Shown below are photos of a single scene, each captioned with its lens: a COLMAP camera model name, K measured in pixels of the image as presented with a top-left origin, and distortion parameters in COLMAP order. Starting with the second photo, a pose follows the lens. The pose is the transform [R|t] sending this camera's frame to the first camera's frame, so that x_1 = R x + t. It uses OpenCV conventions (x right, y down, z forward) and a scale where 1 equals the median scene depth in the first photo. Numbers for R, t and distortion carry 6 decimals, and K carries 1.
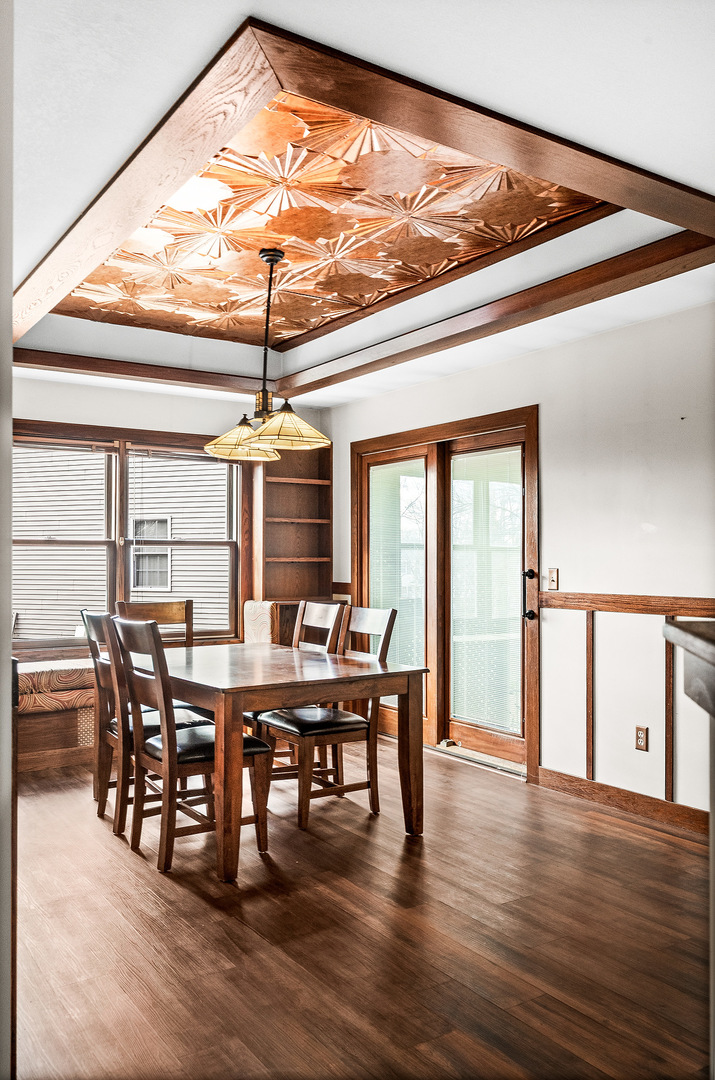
lens RADIAL K [[884.8, 0, 377.1], [0, 884.8, 541.7], [0, 0, 1]] dist [0.006695, 0.002293]
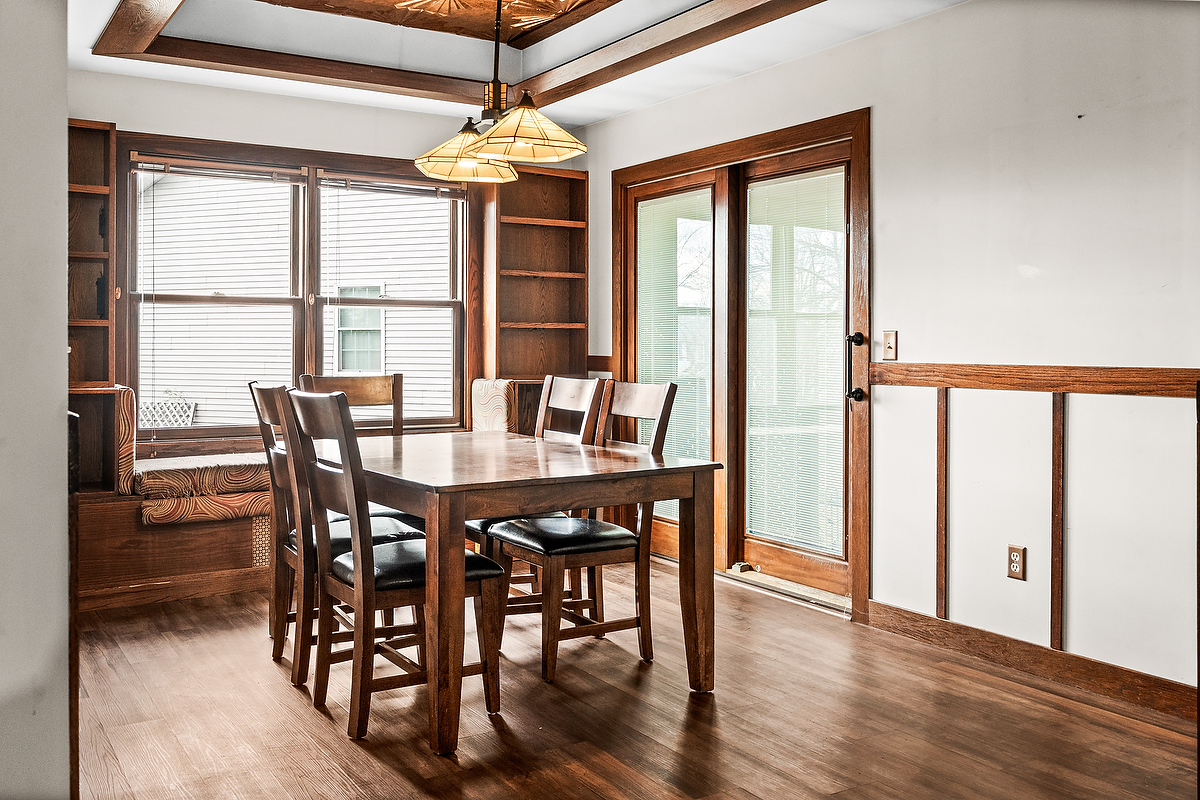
lens RADIAL K [[1089.7, 0, 600.2], [0, 1089.7, 343.5], [0, 0, 1]] dist [0.000417, -0.002062]
pose [[0.999301, 0.001991, -0.037332, -0.007486], [-0.001240, 0.999796, 0.020148, 0.025192], [0.037365, -0.020088, 0.999100, 0.099382]]
